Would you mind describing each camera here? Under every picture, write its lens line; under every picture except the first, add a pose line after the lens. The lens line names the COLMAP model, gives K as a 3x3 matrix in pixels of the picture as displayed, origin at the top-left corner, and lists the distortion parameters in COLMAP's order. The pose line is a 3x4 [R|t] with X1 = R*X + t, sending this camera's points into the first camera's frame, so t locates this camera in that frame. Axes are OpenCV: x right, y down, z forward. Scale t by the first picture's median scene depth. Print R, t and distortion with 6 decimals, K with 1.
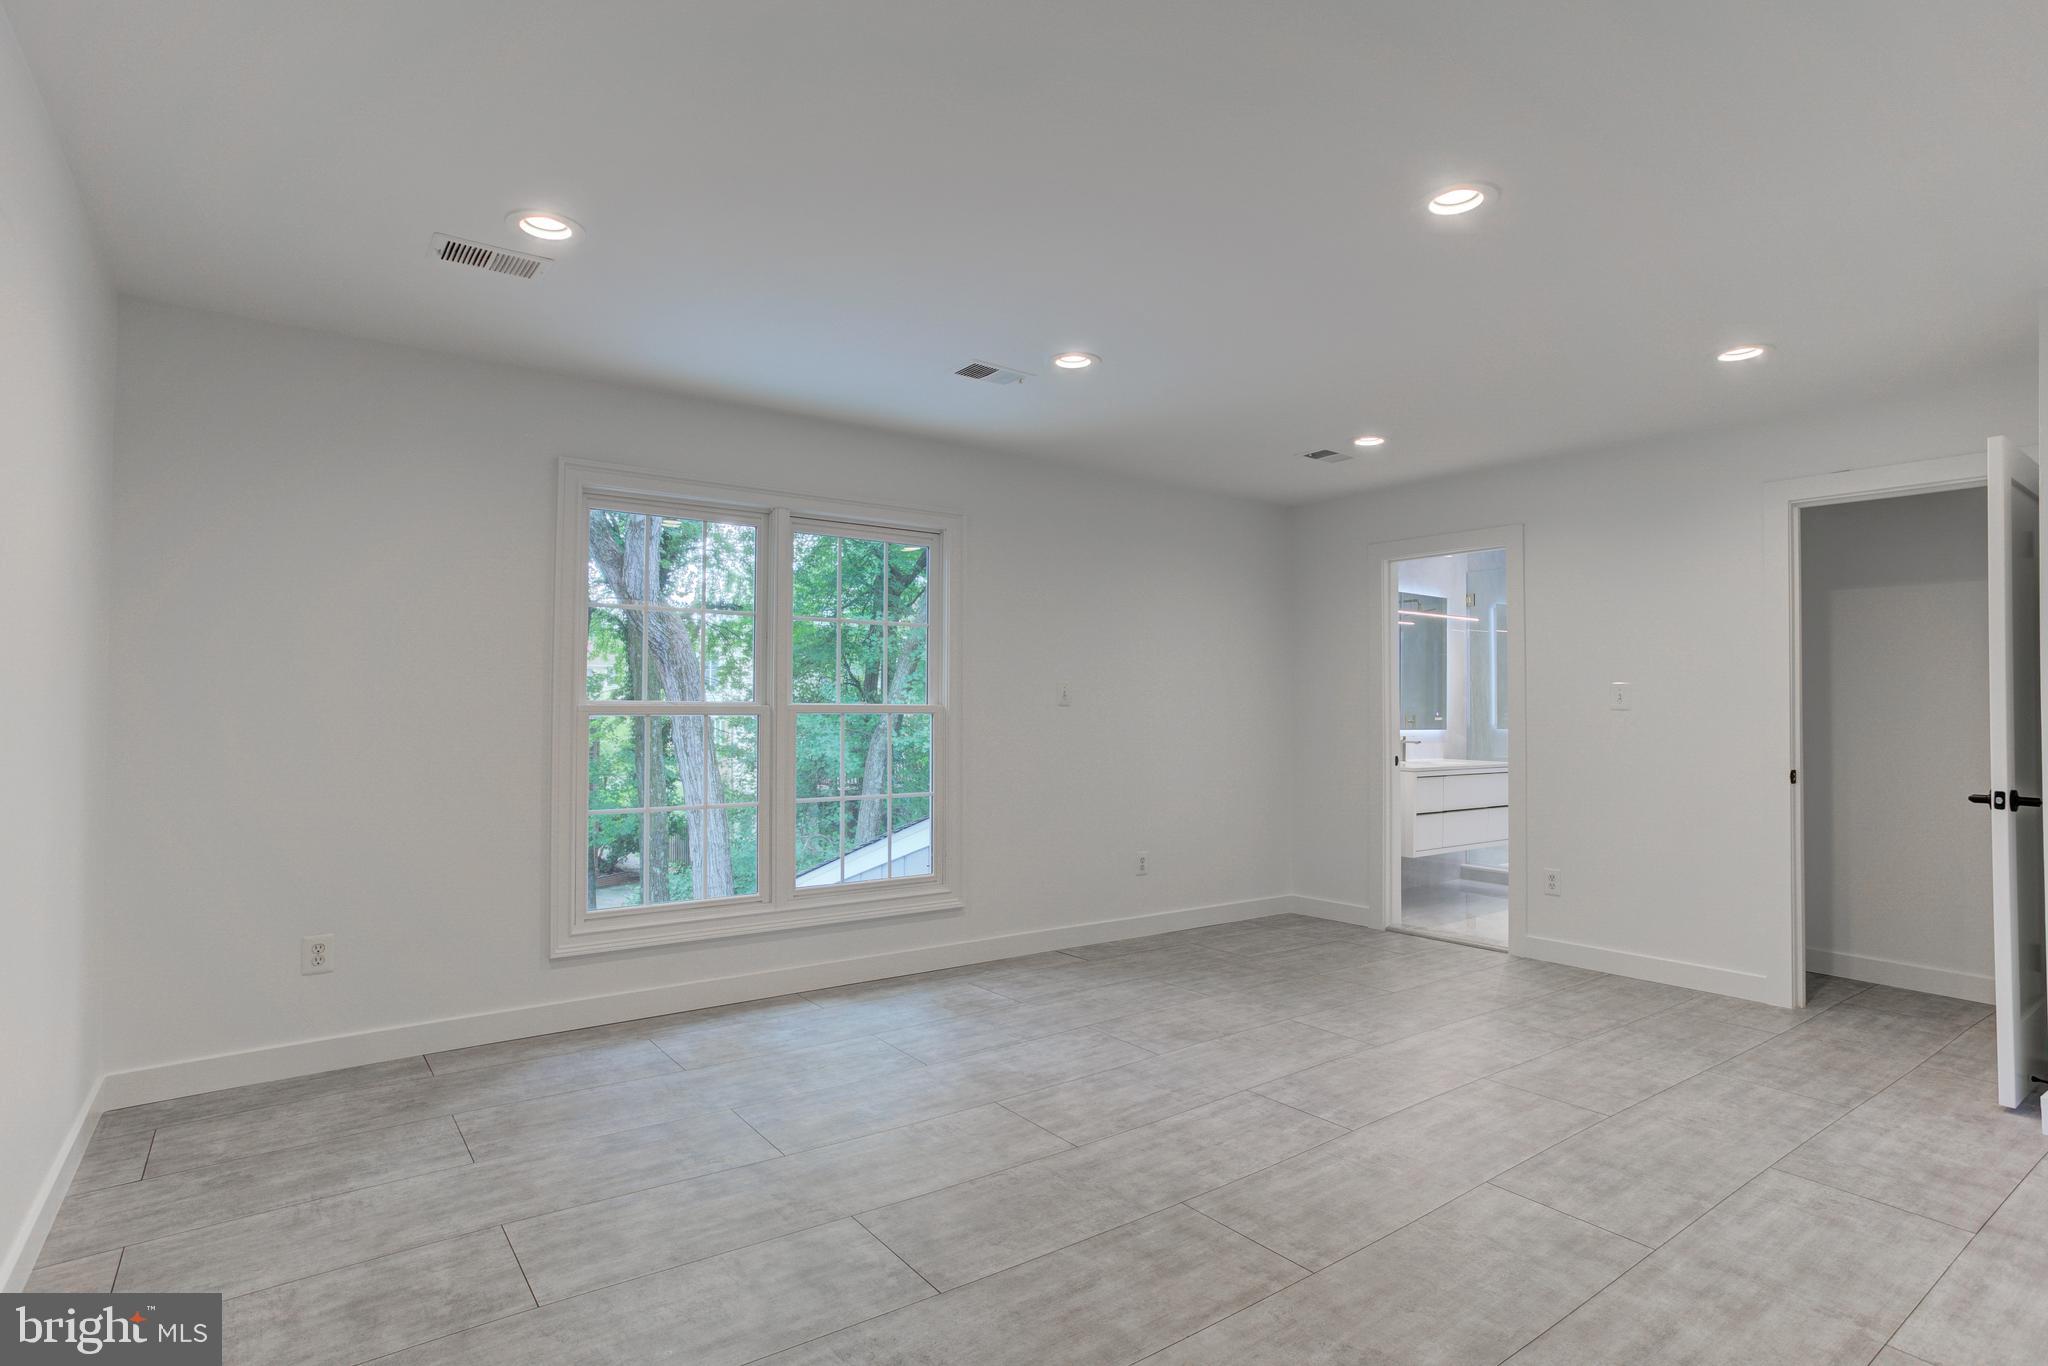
lens RADIAL K [[1055.7, 0, 1048.8], [0, 1055.7, 680.0], [0, 0, 1]] dist [-0.050924, 0.039282]
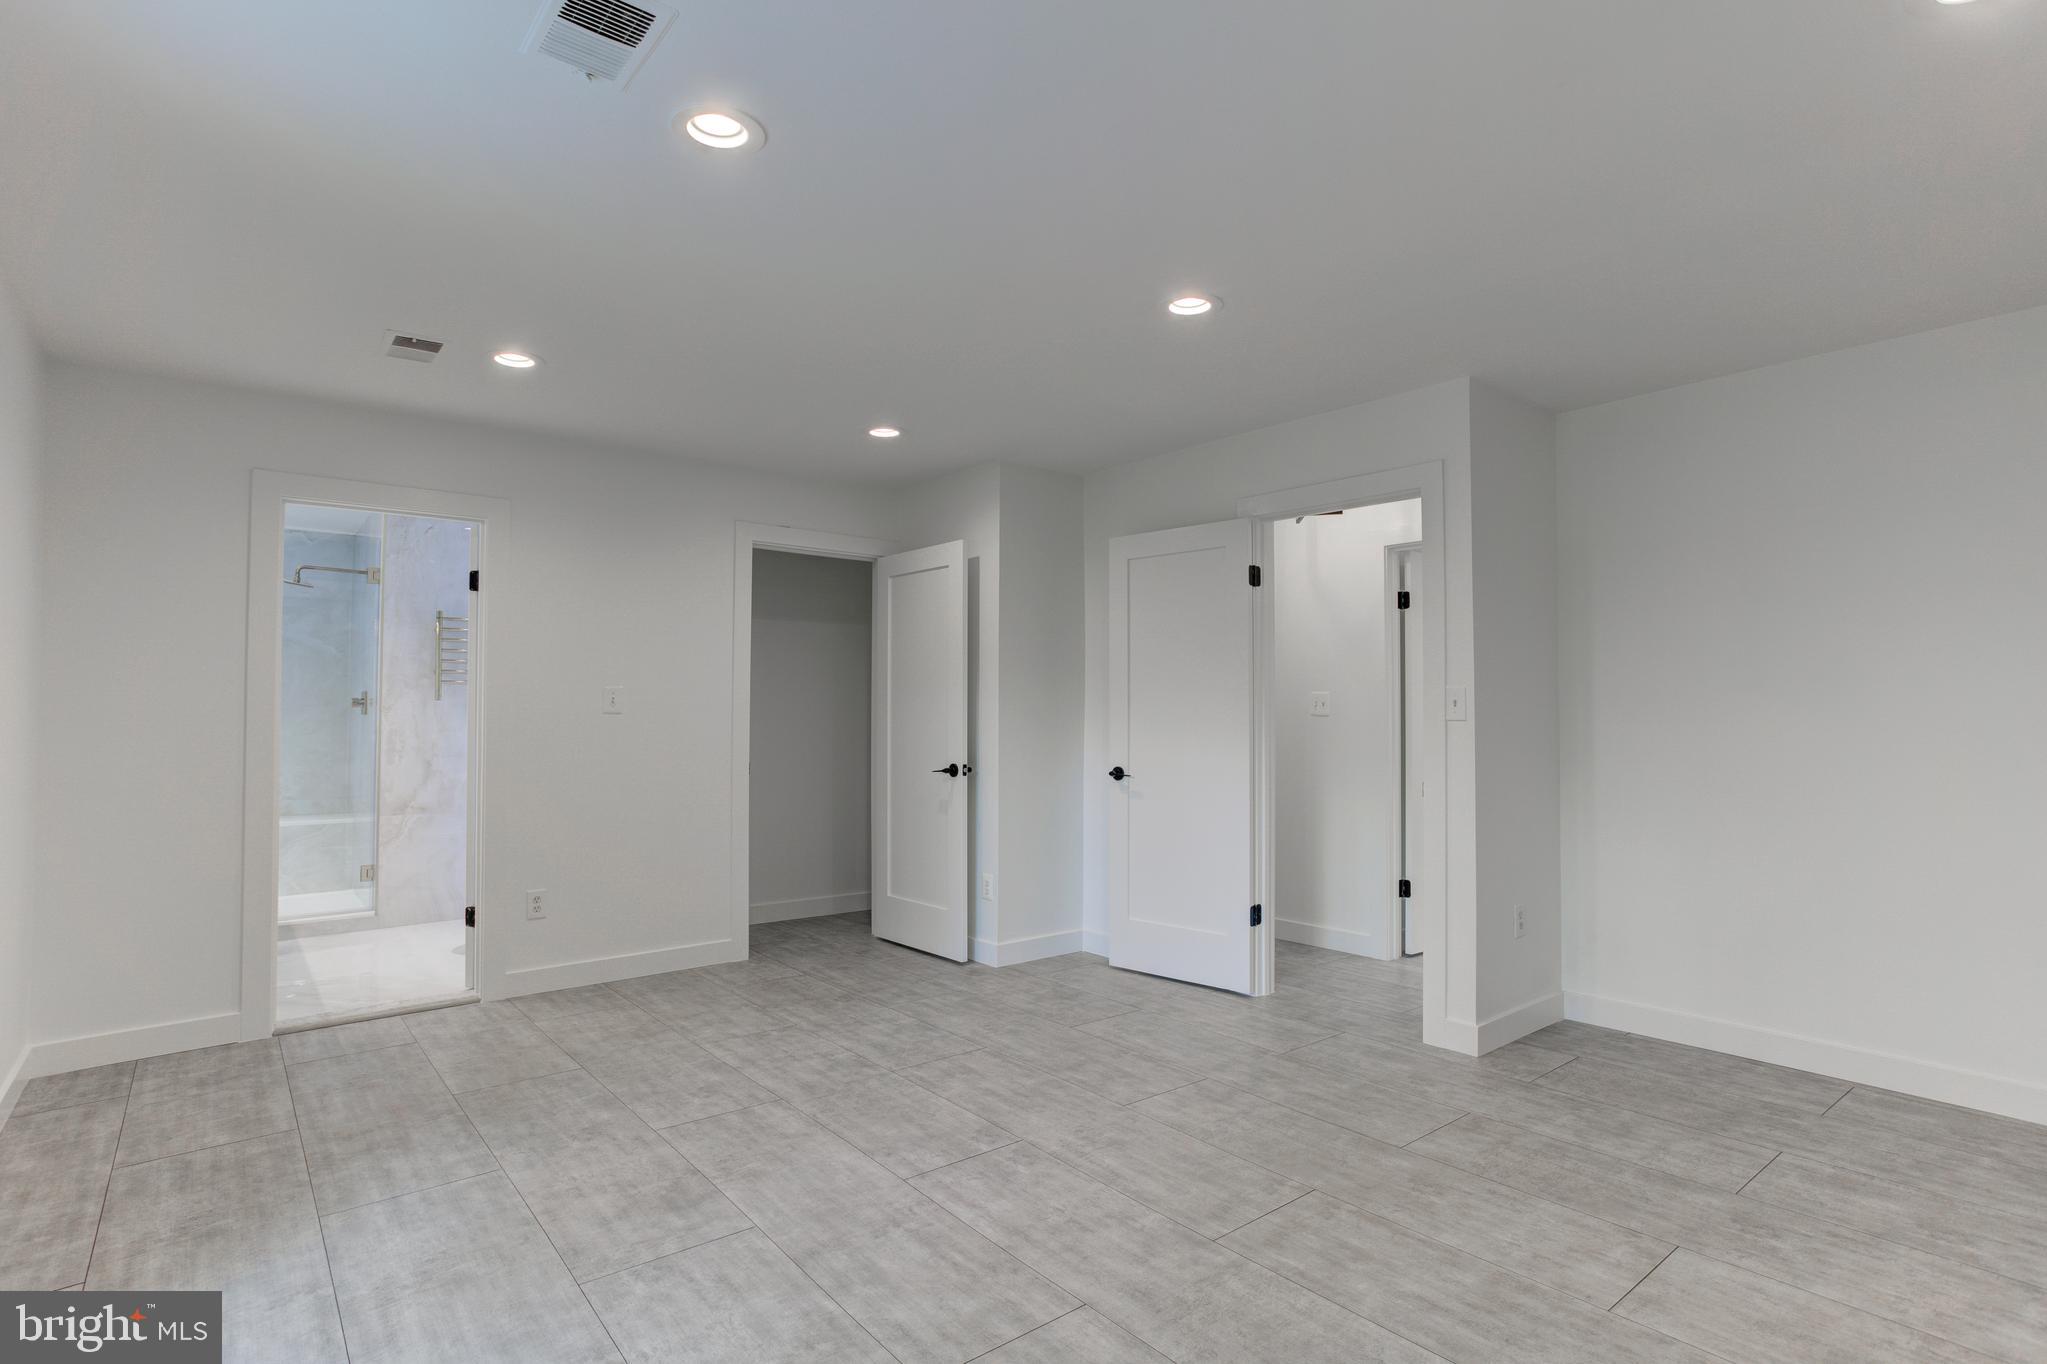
lens RADIAL K [[994.5, 0, 1000.8], [0, 994.5, 712.2], [0, 0, 1]] dist [-0.046819, 0.035466]
pose [[-0.018345, -0.001235, 0.999831, -0.580610], [-0.028023, 0.999607, 0.000721, 0.019488], [-0.999439, -0.028005, -0.018372, 0.933172]]
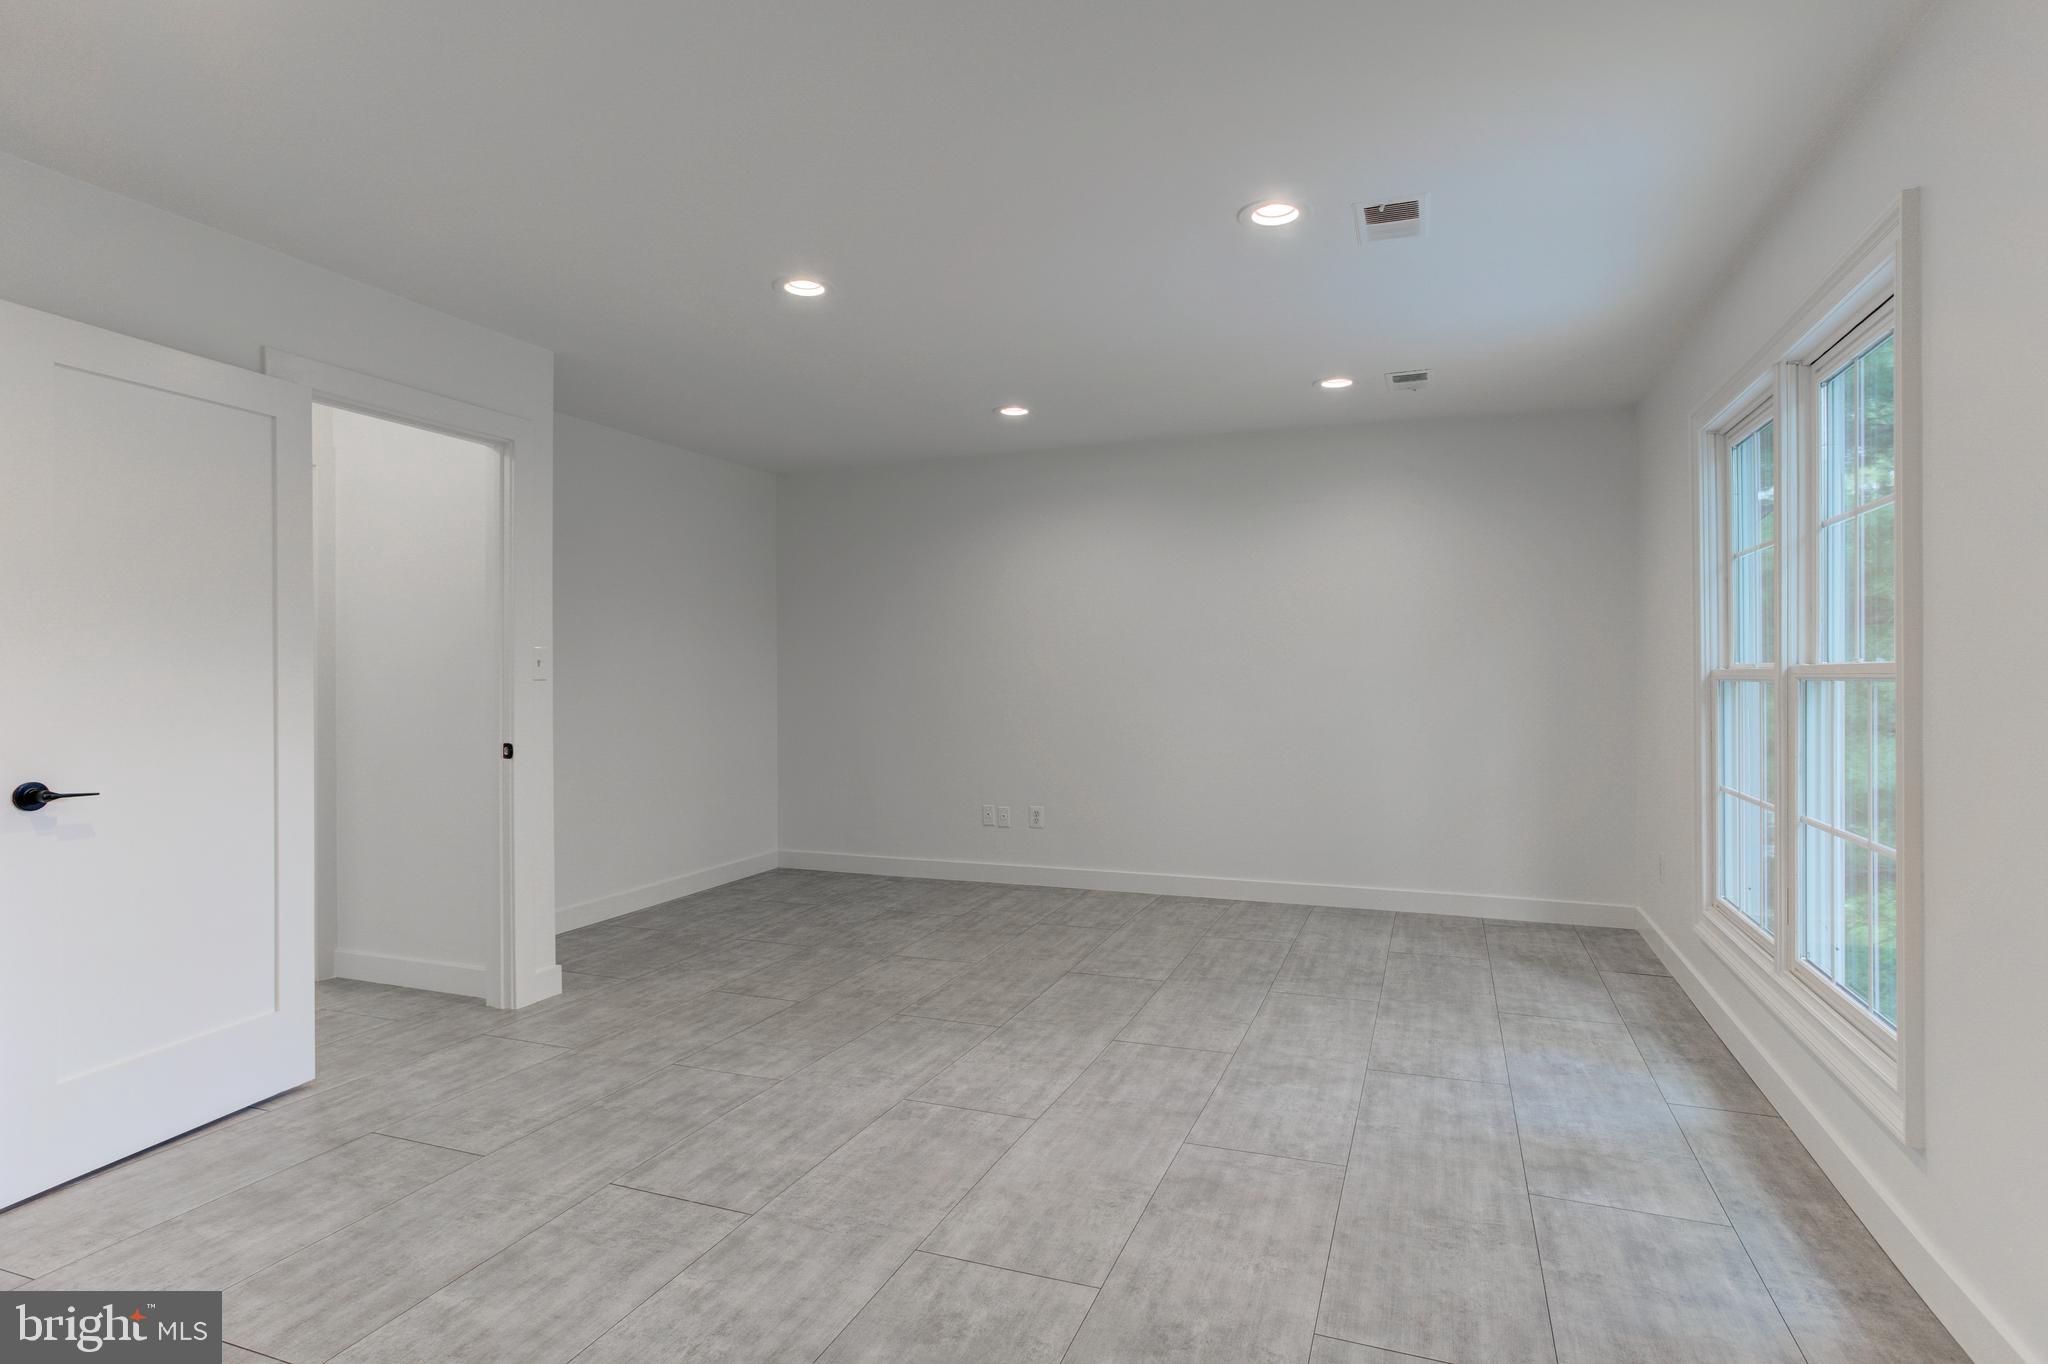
lens RADIAL K [[1055.7, 0, 1048.8], [0, 1055.7, 679.0], [0, 0, 1]] dist [-0.050924, 0.039282]
pose [[-0.851941, 0.000221, -0.523637, 0.617197], [0.014331, 0.999635, -0.022893, 0.051462], [0.523441, -0.027007, -0.851634, 1.714499]]
